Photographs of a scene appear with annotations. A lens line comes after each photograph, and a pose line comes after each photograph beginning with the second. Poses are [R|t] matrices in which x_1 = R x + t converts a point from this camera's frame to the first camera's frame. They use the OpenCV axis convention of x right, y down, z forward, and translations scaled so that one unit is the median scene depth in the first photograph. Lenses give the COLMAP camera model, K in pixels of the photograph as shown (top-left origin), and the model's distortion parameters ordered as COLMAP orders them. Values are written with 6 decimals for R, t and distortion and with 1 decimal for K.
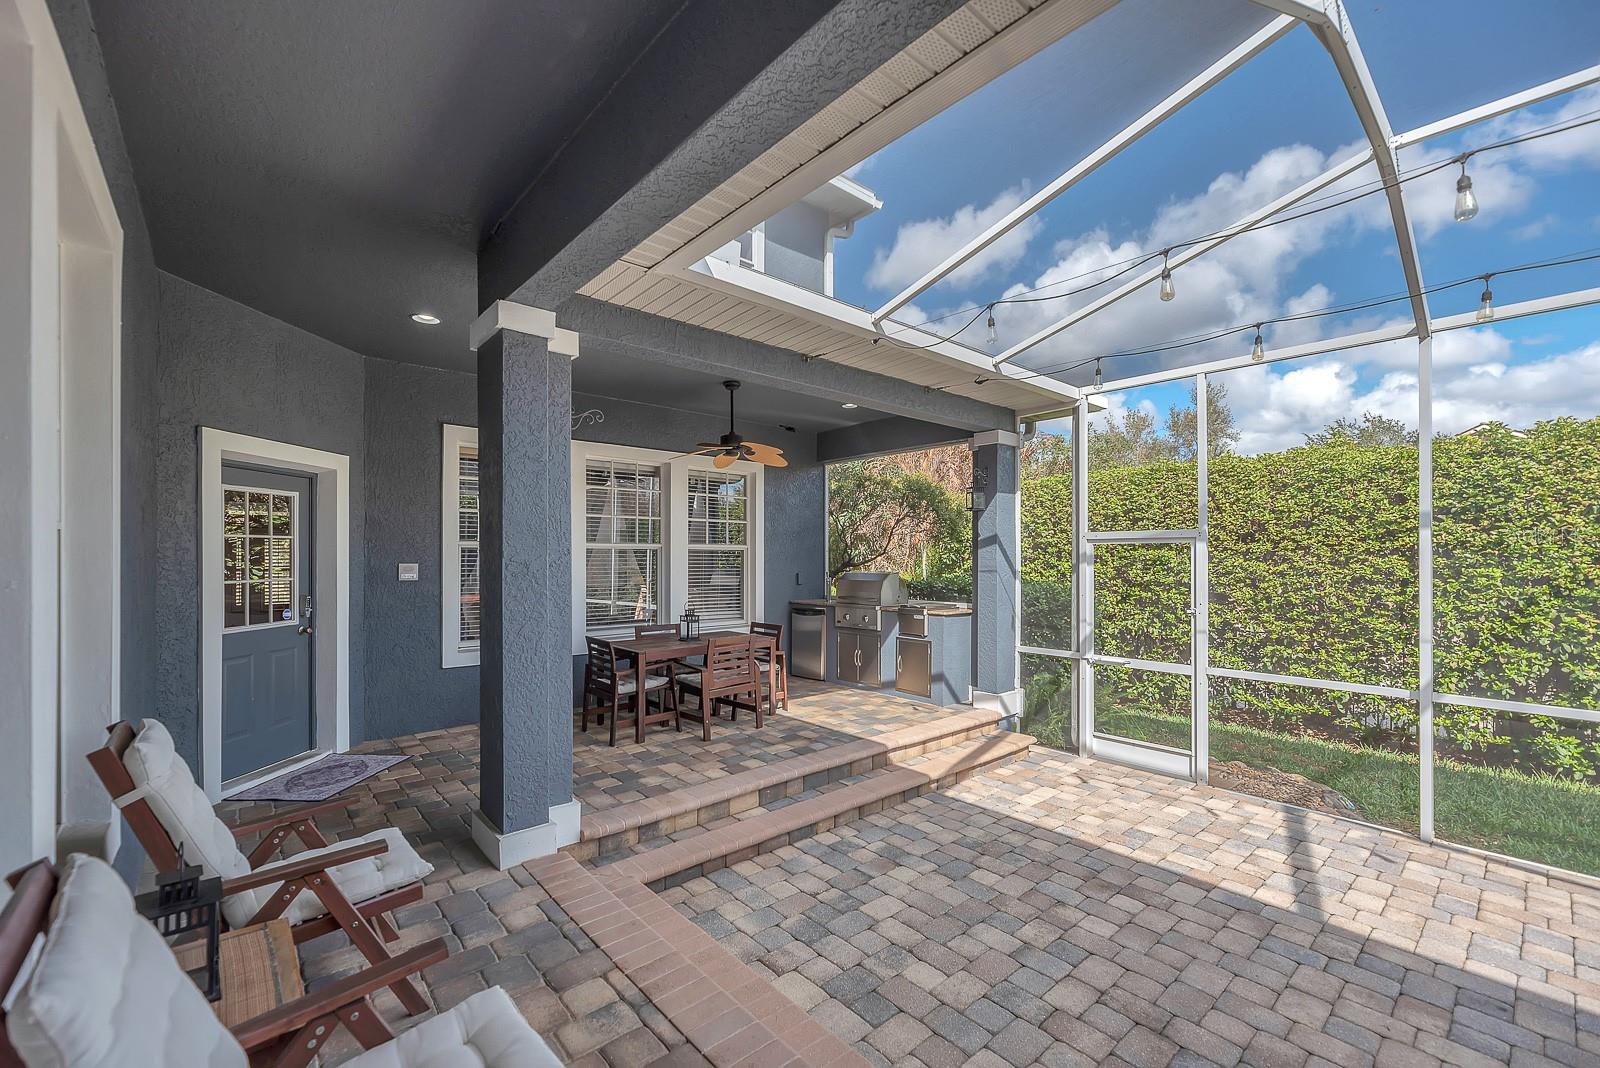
lens RADIAL K [[650.6, 0, 787.4], [0, 650.6, 555.3], [0, 0, 1]] dist [-0.003992, 0.000284]
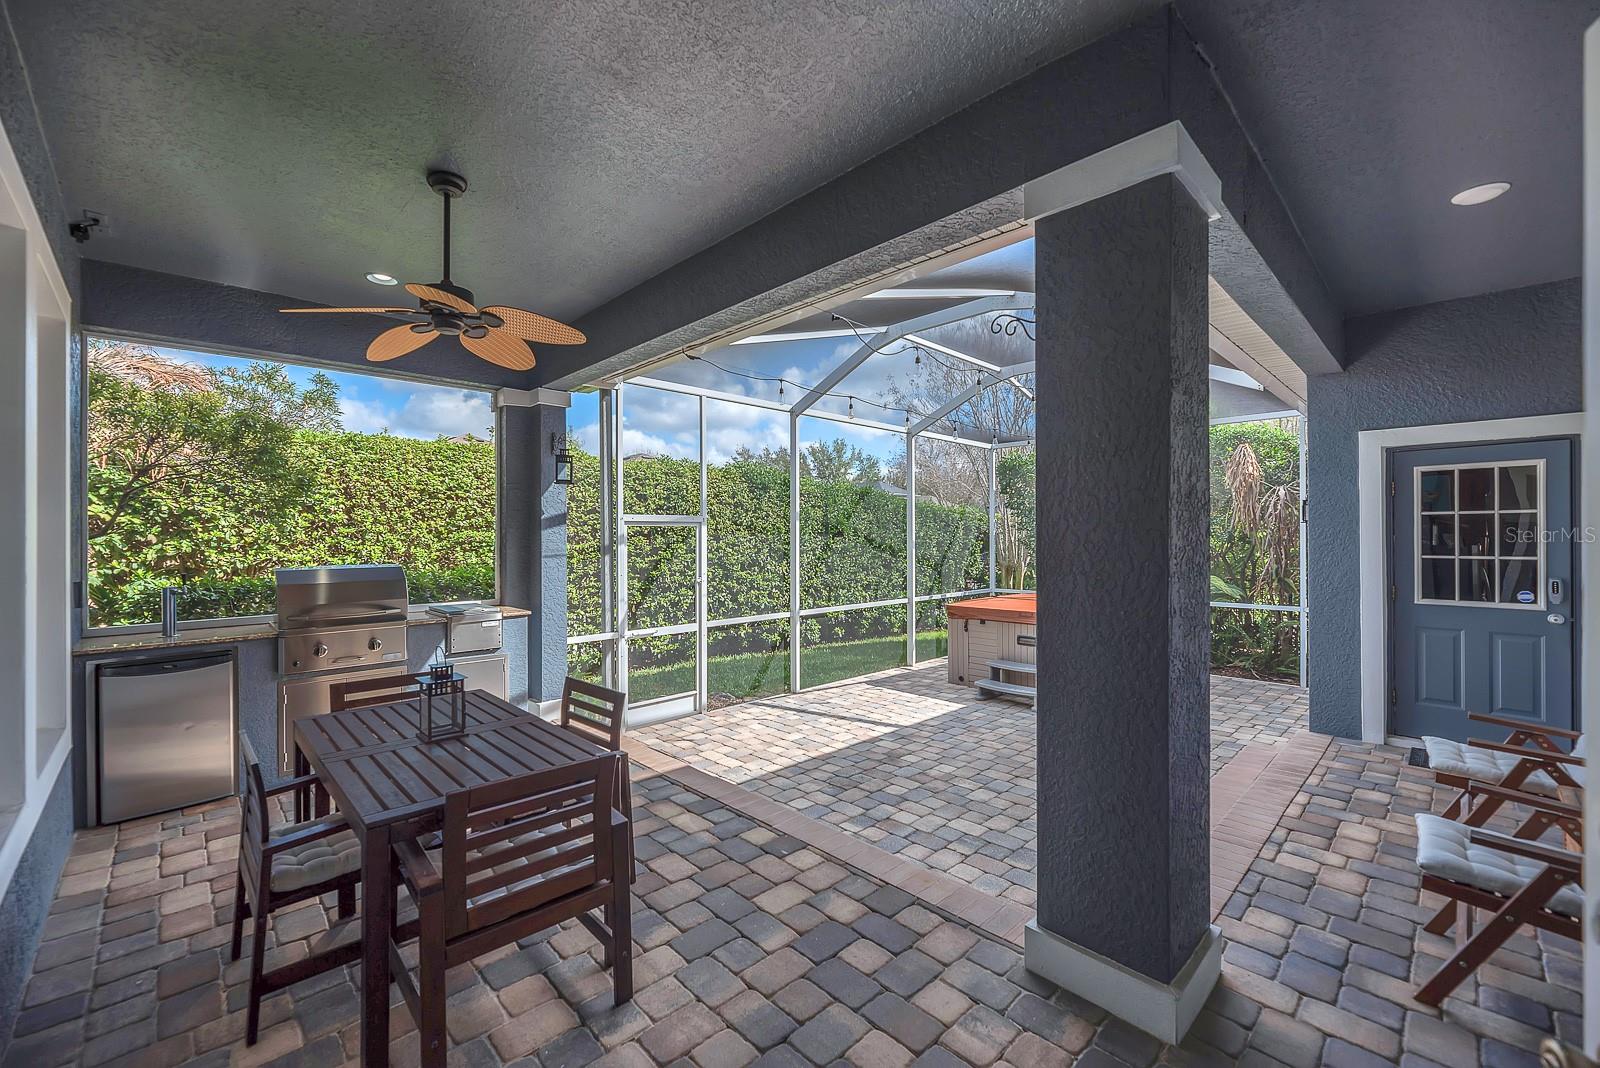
lens RADIAL K [[650.6, 0, 799.5], [0, 650.6, 533.6], [0, 0, 1]] dist [-0.003992, 0.000284]
pose [[-0.059364, 0.000776, 0.998236, -0.778906], [0.002134, 0.999998, -0.000651, -0.004111], [-0.998234, 0.002091, -0.059366, 1.031797]]
